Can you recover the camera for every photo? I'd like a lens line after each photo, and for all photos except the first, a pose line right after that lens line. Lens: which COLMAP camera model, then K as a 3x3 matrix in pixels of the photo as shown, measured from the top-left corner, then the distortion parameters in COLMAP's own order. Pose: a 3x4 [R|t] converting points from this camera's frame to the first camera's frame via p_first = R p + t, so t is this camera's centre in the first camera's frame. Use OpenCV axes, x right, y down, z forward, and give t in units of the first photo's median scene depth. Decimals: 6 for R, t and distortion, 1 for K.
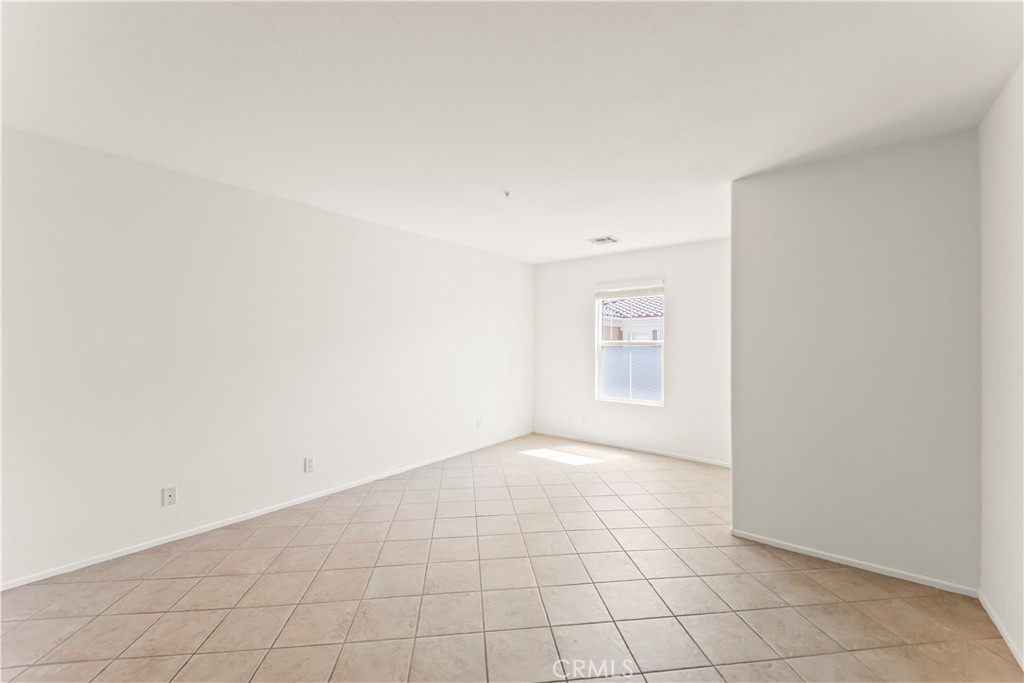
lens RADIAL K [[411.6, 0, 511.7], [0, 411.6, 349.6], [0, 0, 1]] dist [0.028696, -0.016036]
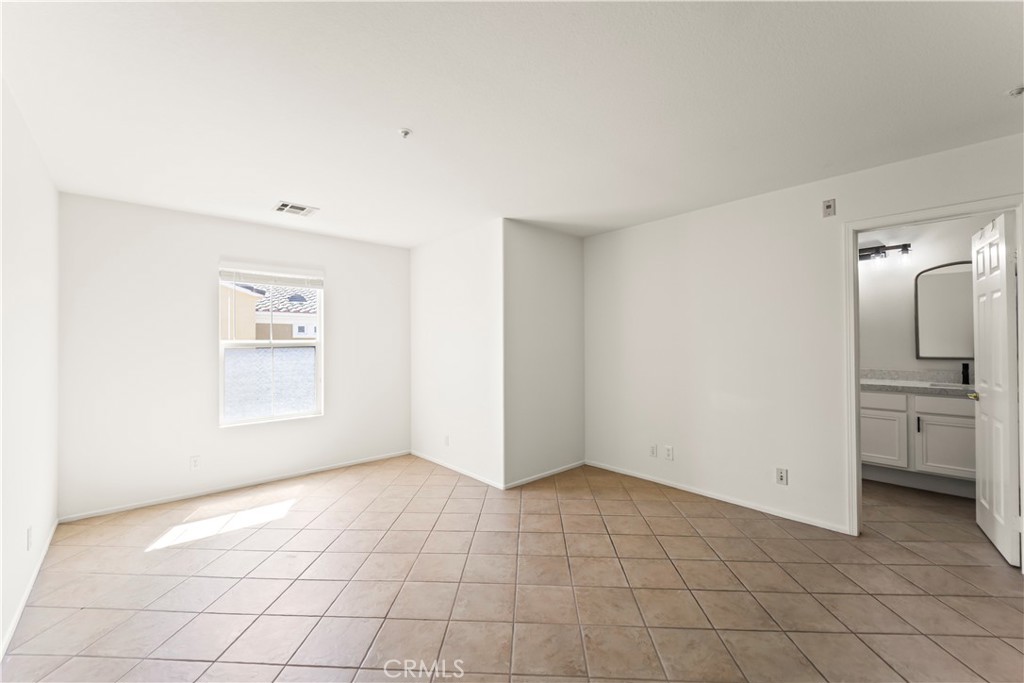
lens RADIAL K [[411.6, 0, 511.7], [0, 411.6, 349.6], [0, 0, 1]] dist [0.028696, -0.016036]
pose [[0.161242, -0.016682, 0.986774, -0.453238], [0.020194, 0.999704, 0.013600, -0.007924], [-0.986708, 0.017734, 0.161531, 0.467757]]
